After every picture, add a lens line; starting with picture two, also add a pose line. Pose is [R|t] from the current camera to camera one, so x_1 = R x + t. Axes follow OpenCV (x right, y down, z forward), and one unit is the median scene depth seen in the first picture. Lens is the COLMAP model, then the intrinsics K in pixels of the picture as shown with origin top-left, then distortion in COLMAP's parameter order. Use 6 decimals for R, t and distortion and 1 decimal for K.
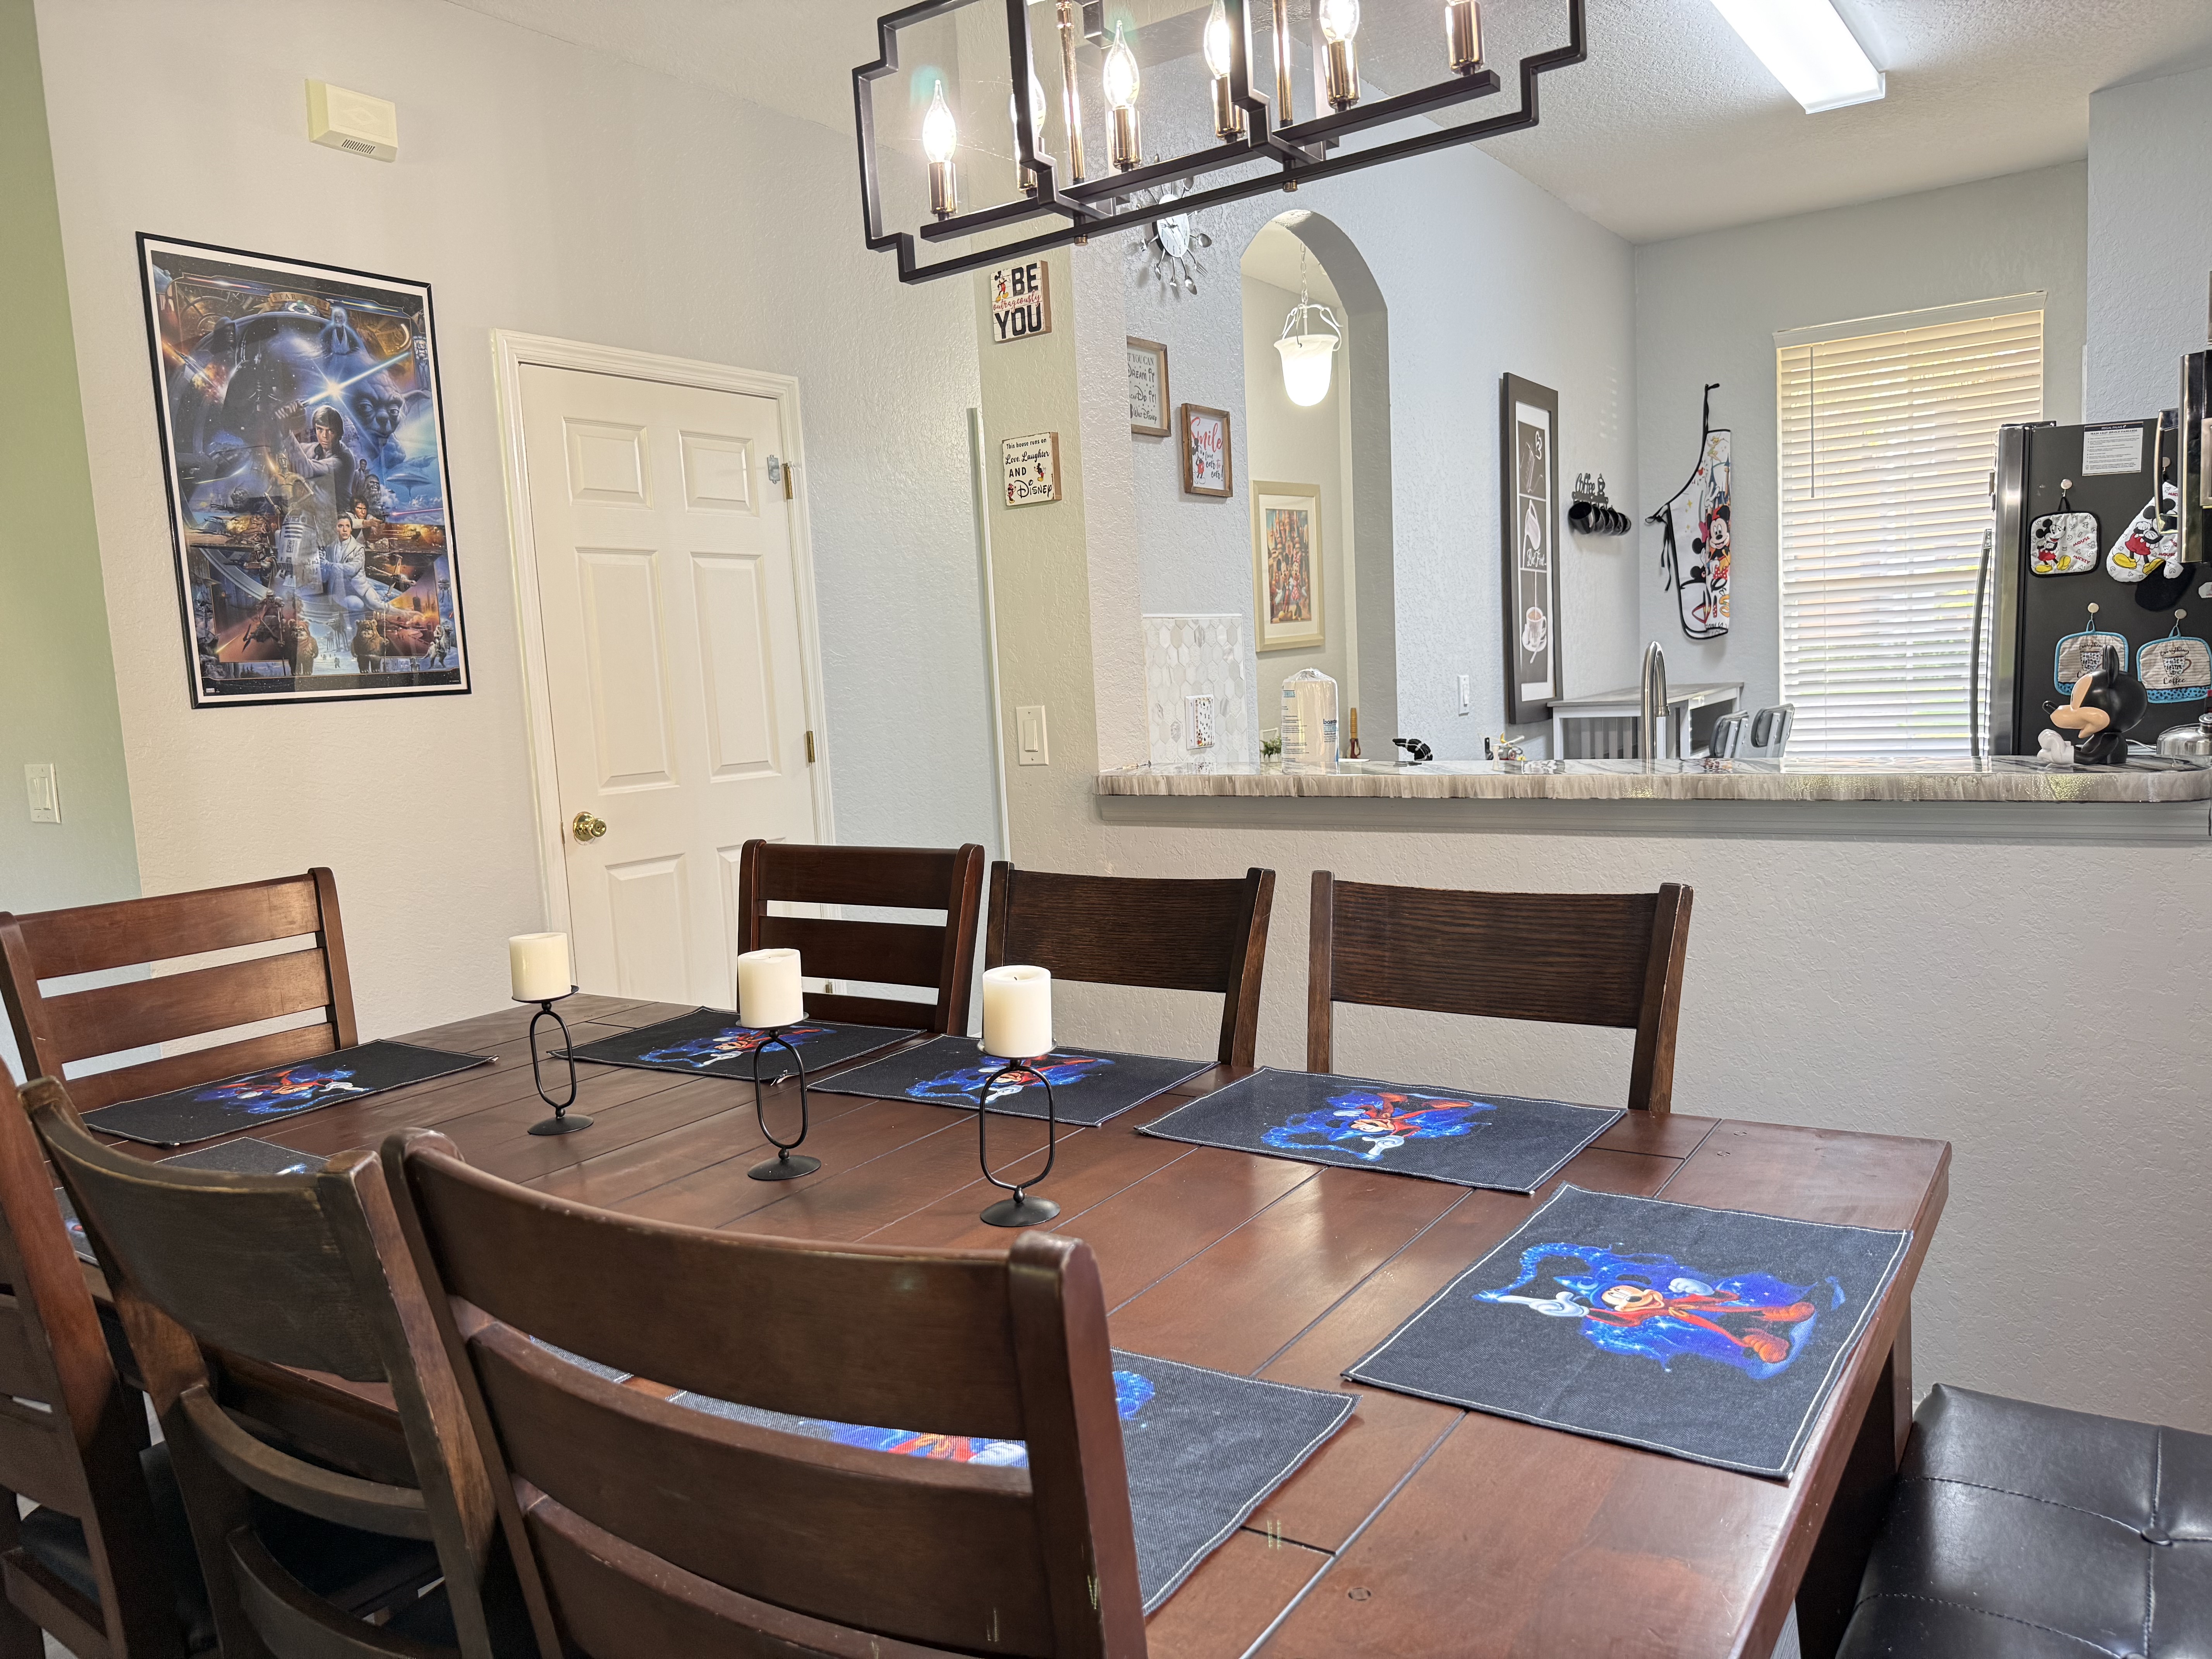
lens RADIAL K [[1578.4, 0, 1123.4], [0, 1578.4, 832.4], [0, 0, 1]] dist [0.061226, -0.082059]
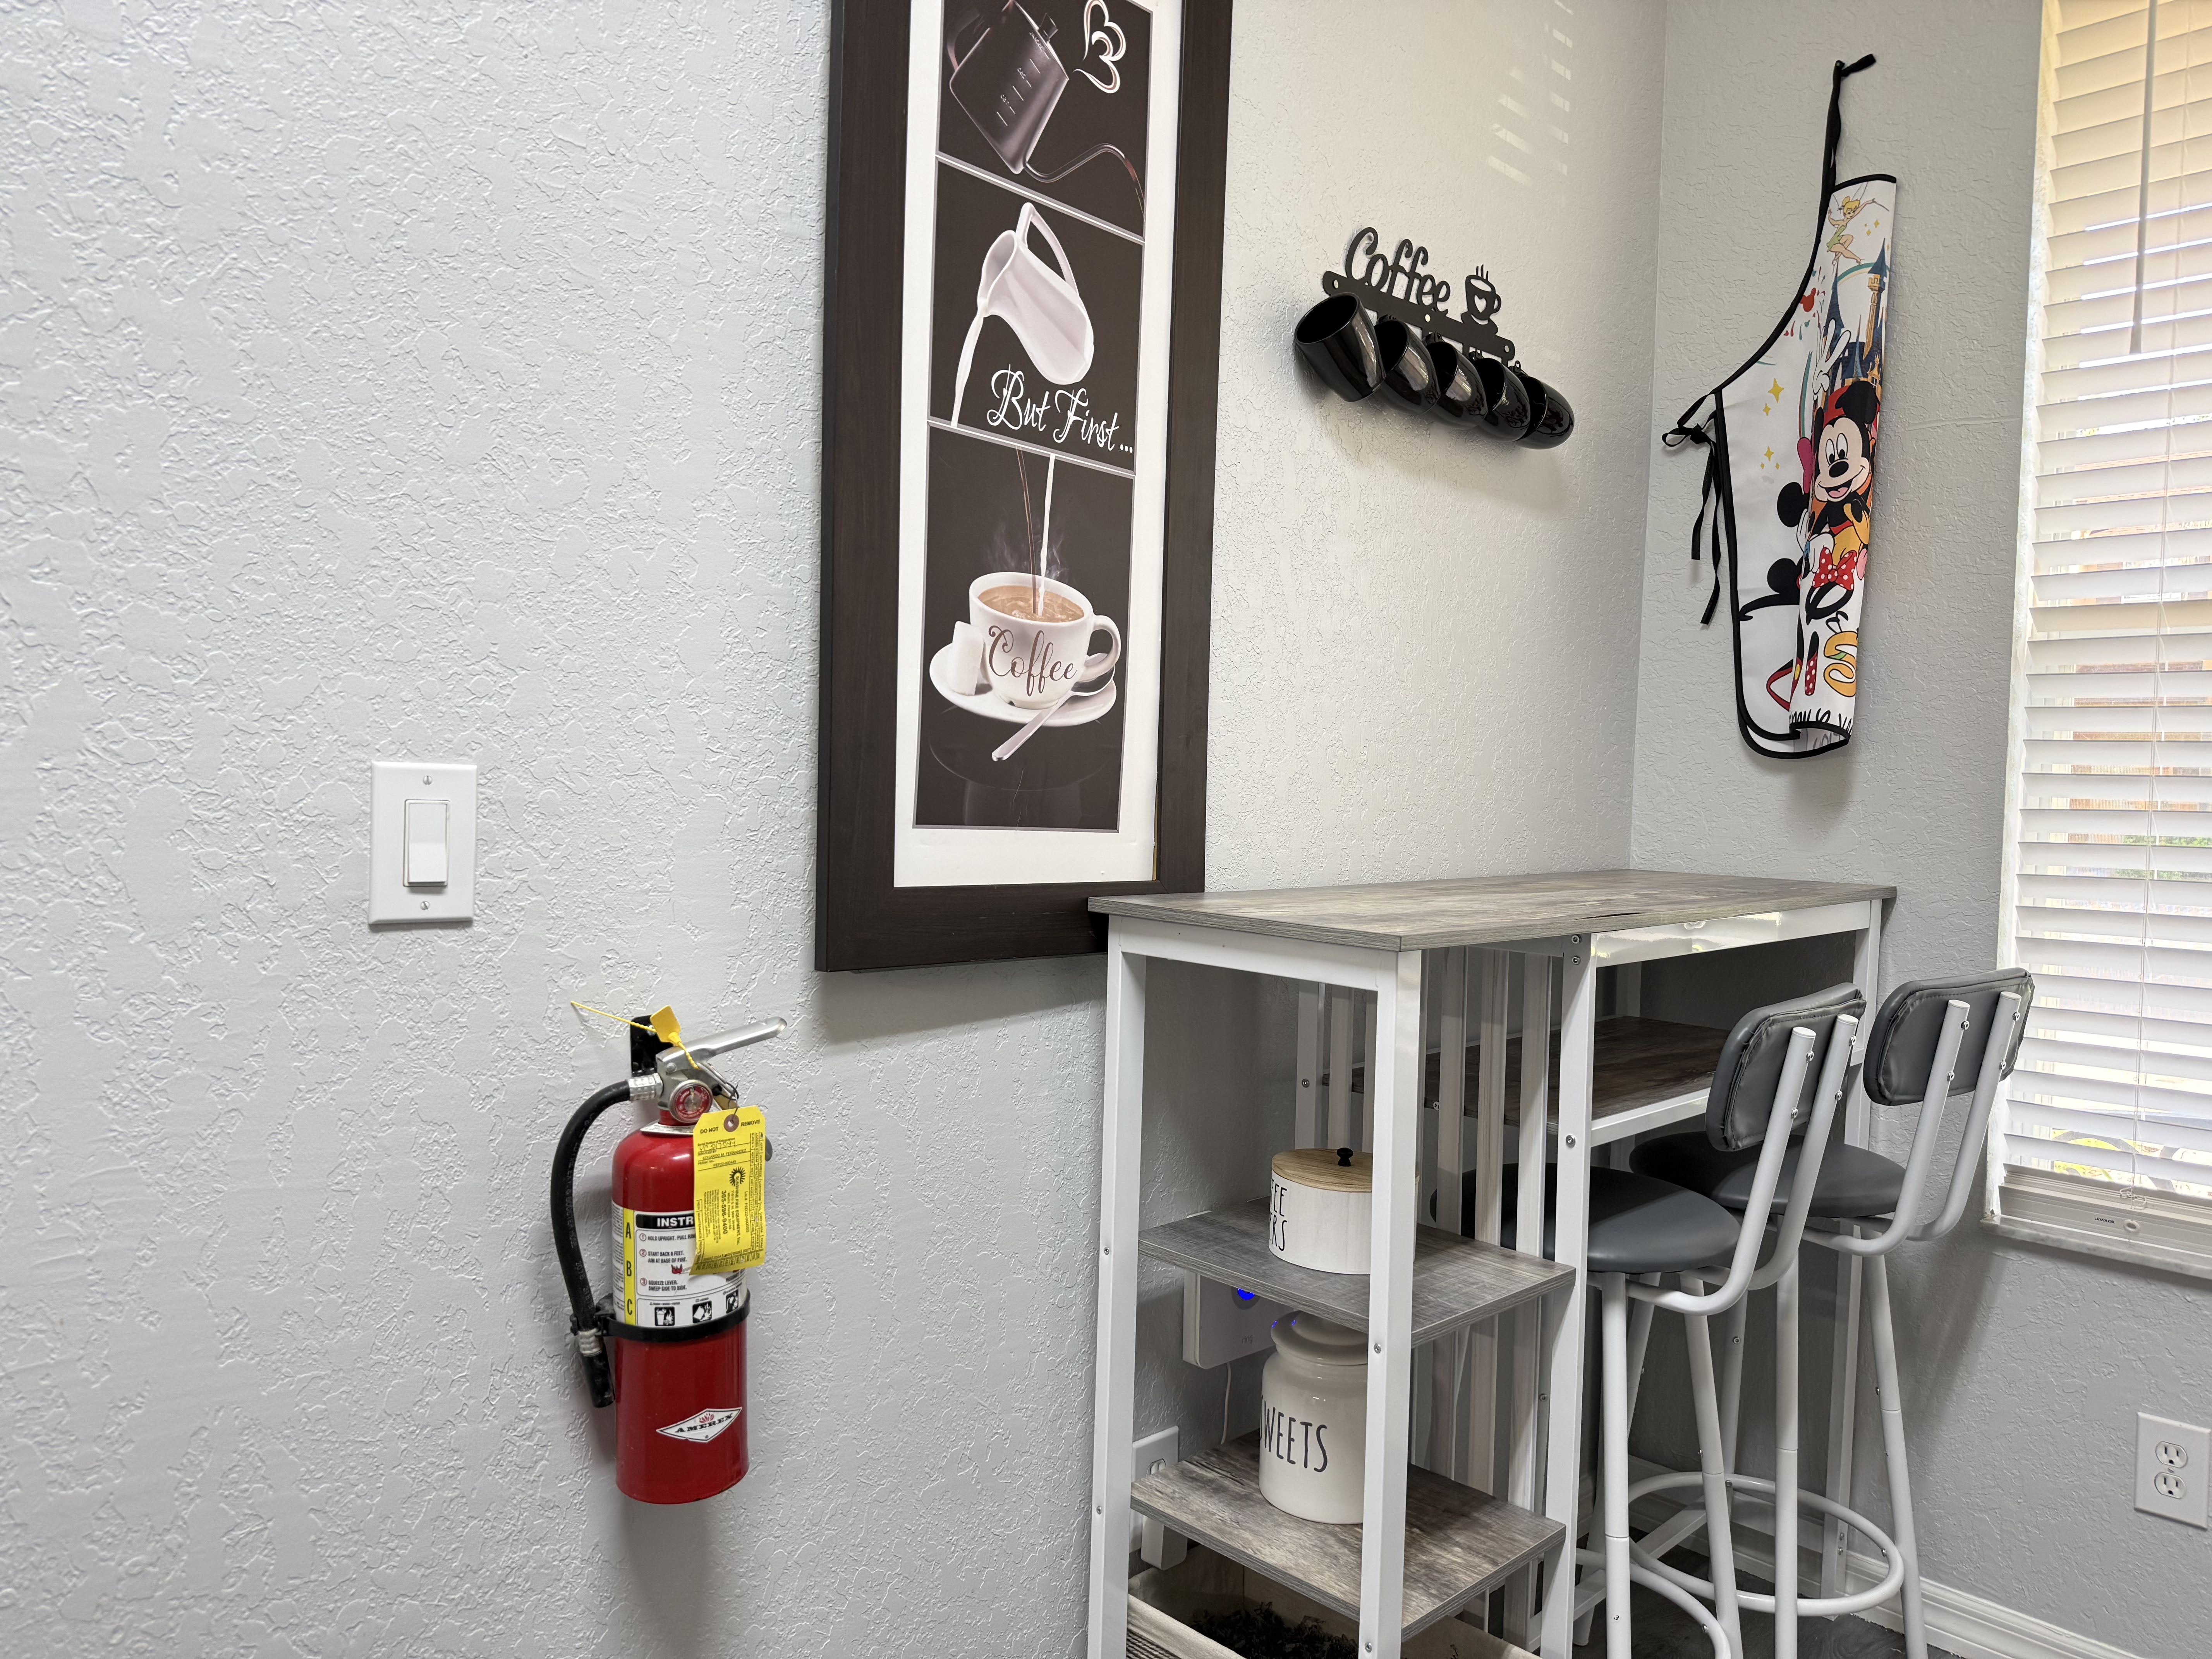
lens RADIAL K [[1578.4, 0, 1091.9], [0, 1578.4, 833.1], [0, 0, 1]] dist [0.061226, -0.082059]
pose [[0.974850, 0.089406, -0.204144, 0.290899], [-0.103105, 0.993009, -0.057467, -0.068318], [0.197579, 0.077070, 0.977253, 0.625950]]
